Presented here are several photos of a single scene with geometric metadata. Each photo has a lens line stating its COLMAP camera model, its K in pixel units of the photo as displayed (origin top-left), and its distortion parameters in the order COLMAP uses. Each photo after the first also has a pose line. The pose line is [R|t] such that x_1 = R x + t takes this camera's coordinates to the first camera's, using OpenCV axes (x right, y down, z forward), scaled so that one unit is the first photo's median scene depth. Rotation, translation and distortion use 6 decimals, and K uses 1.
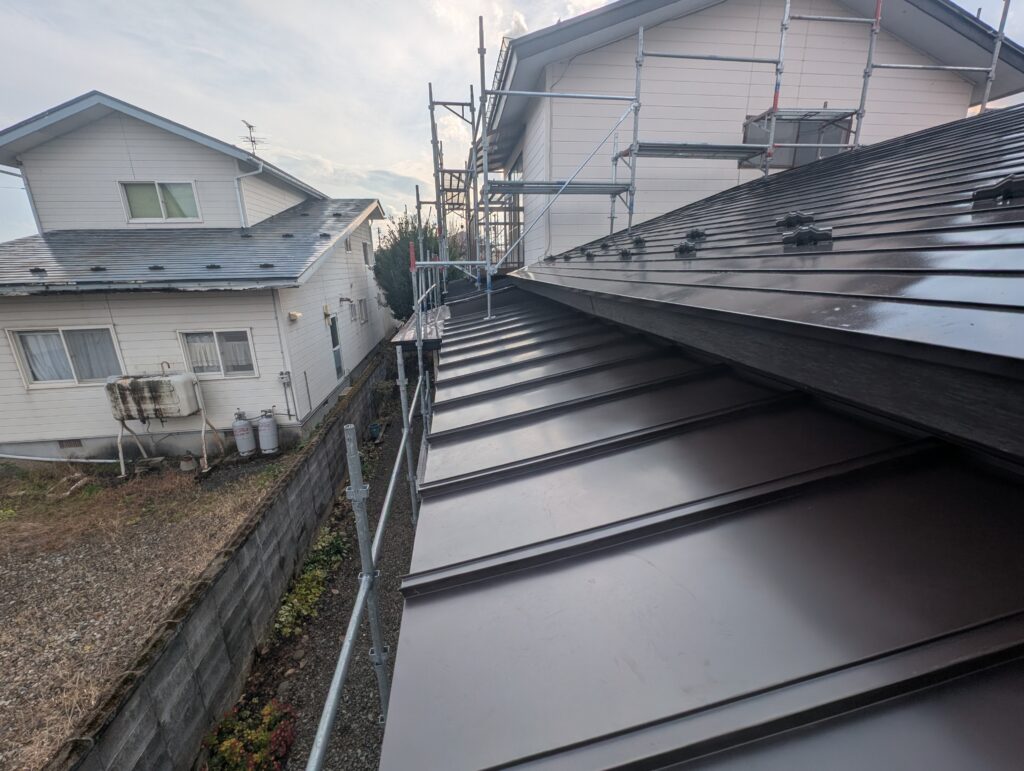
lens RADIAL K [[415.2, 0, 511.4], [0, 415.2, 380.7], [0, 0, 1]] dist [0.003822, -0.002478]
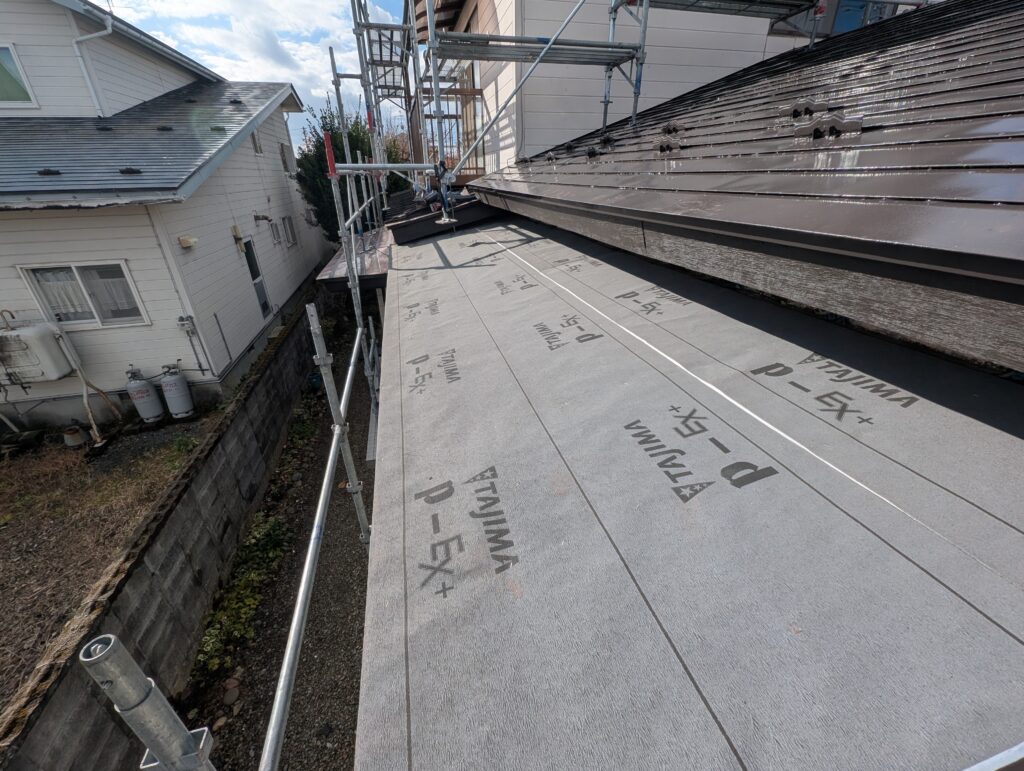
lens RADIAL K [[415.2, 0, 511.4], [0, 415.2, 380.7], [0, 0, 1]] dist [0.003822, -0.002478]
pose [[0.993856, -0.045756, 0.100781, -0.017425], [0.026085, 0.981731, 0.188478, -0.035604], [-0.107564, -0.184692, 0.976893, 0.148332]]
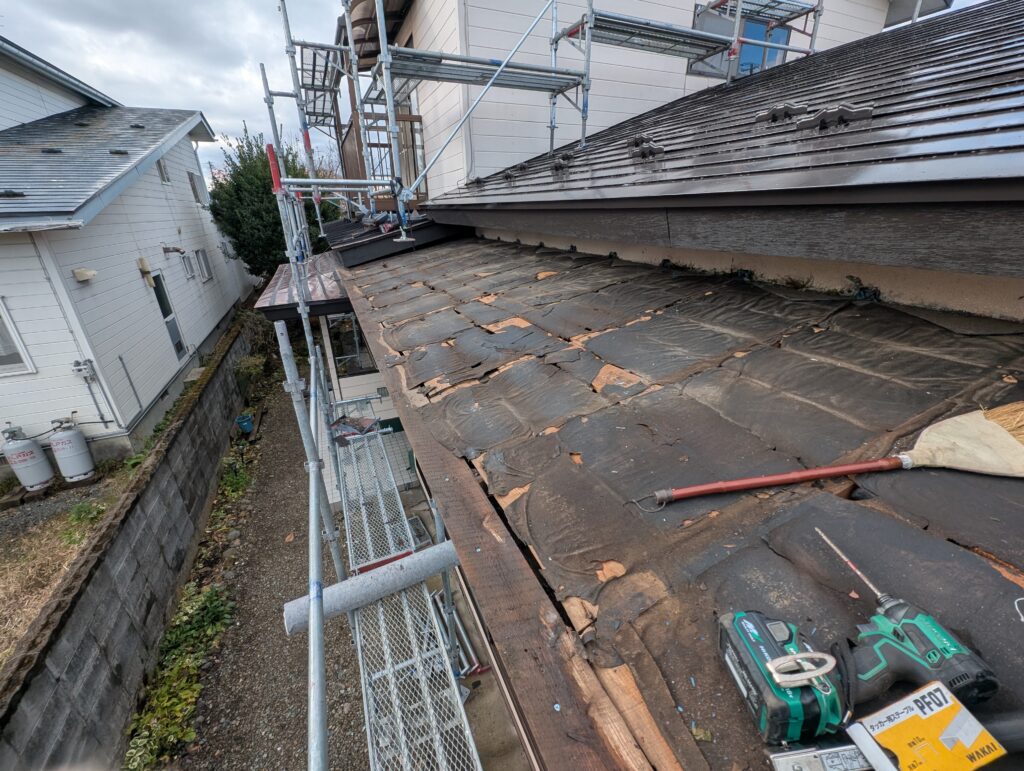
lens RADIAL K [[415.2, 0, 511.4], [0, 415.2, 380.7], [0, 0, 1]] dist [0.003822, -0.002478]
pose [[0.960867, -0.105535, 0.256117, -0.056604], [0.074718, 0.989055, 0.127229, -0.023774], [-0.266741, -0.103114, 0.958236, 0.174527]]
